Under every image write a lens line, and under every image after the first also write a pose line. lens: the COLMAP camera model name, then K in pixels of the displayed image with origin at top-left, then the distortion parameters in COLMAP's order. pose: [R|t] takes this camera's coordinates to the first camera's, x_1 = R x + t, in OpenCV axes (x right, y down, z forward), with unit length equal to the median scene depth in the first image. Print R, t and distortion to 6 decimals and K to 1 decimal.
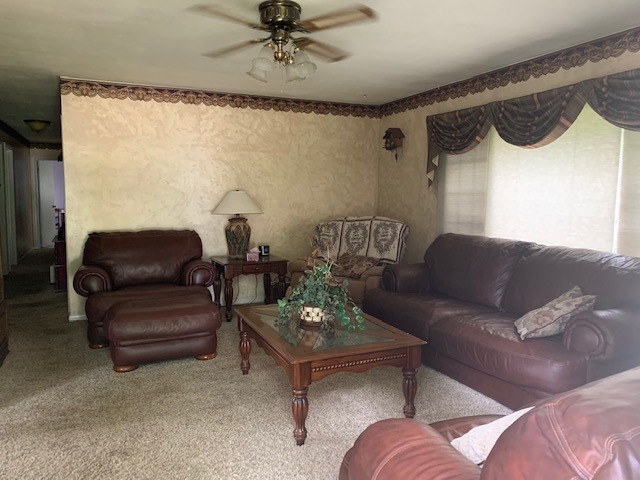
lens RADIAL K [[485.6, 0, 320.0], [0, 485.6, 244.0], [0, 0, 1]] dist [0.050180, -0.063845]
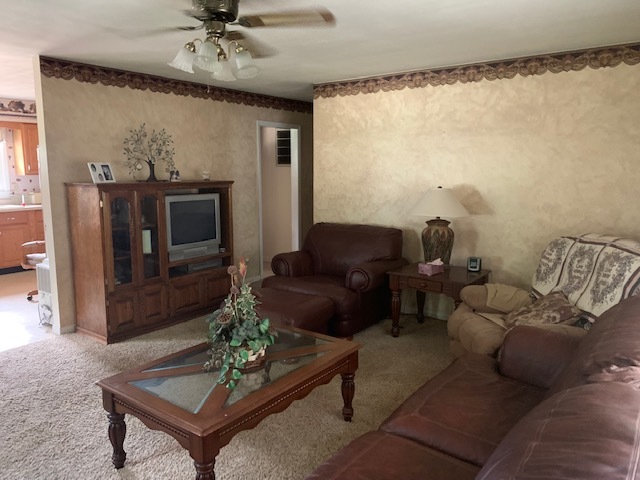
lens RADIAL K [[485.6, 0, 320.9], [0, 485.6, 236.4], [0, 0, 1]] dist [0.050180, -0.063845]
pose [[0.499091, 0.121674, -0.857965, 0.433617], [-0.082083, 0.992279, 0.092974, -0.085185], [0.862653, 0.024022, 0.505225, 0.402267]]
